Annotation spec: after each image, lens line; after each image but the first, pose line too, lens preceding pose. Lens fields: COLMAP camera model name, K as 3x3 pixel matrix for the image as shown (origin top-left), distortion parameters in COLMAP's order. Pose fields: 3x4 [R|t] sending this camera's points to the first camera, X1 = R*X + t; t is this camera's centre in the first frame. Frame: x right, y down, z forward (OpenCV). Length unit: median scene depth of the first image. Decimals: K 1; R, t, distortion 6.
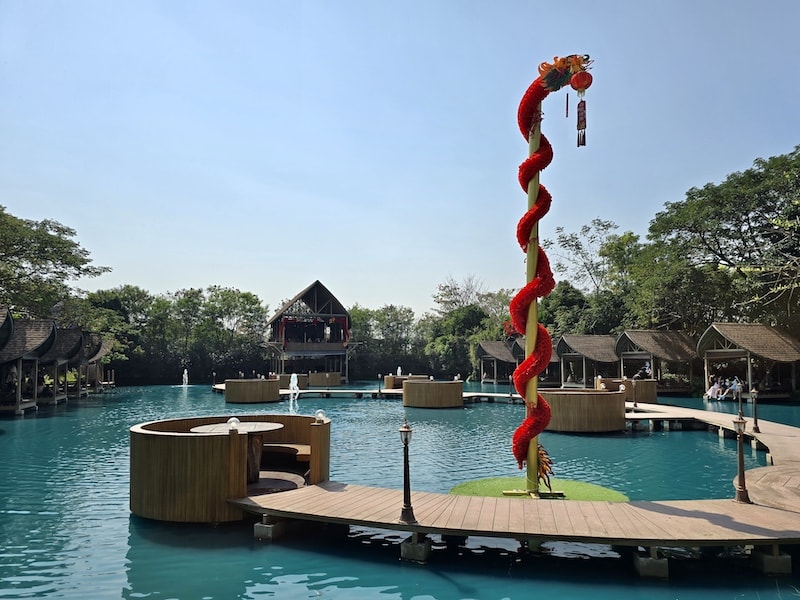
lens RADIAL K [[559.7, 0, 404.7], [0, 559.7, 333.7], [0, 0, 1]] dist [0.066574, -0.089087]
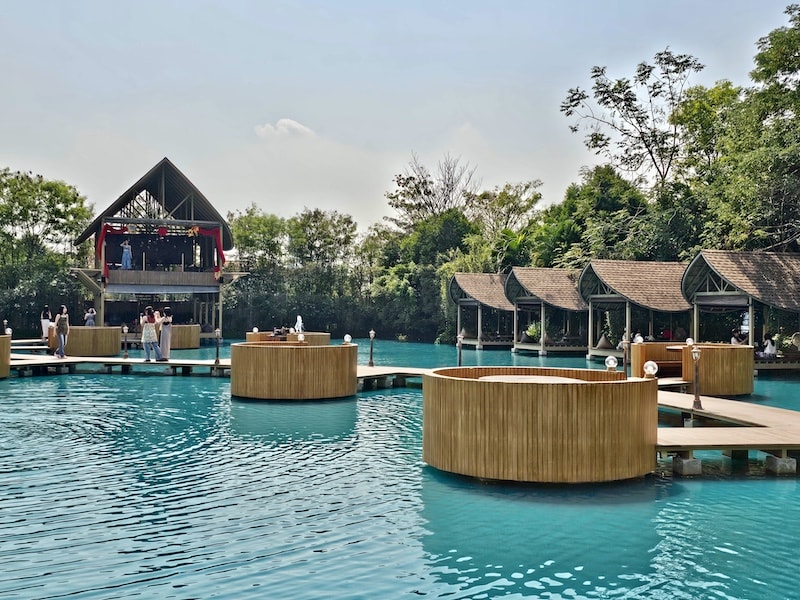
lens RADIAL K [[889.7, 0, 400.0], [0, 889.7, 300.0], [0, 0, 1]] dist [0.077802, -0.029466]
pose [[0.999517, 0.014740, 0.027345, 0.057440], [-0.015767, 0.999164, 0.037716, 0.008289], [-0.026766, -0.038129, 0.998914, 0.112982]]
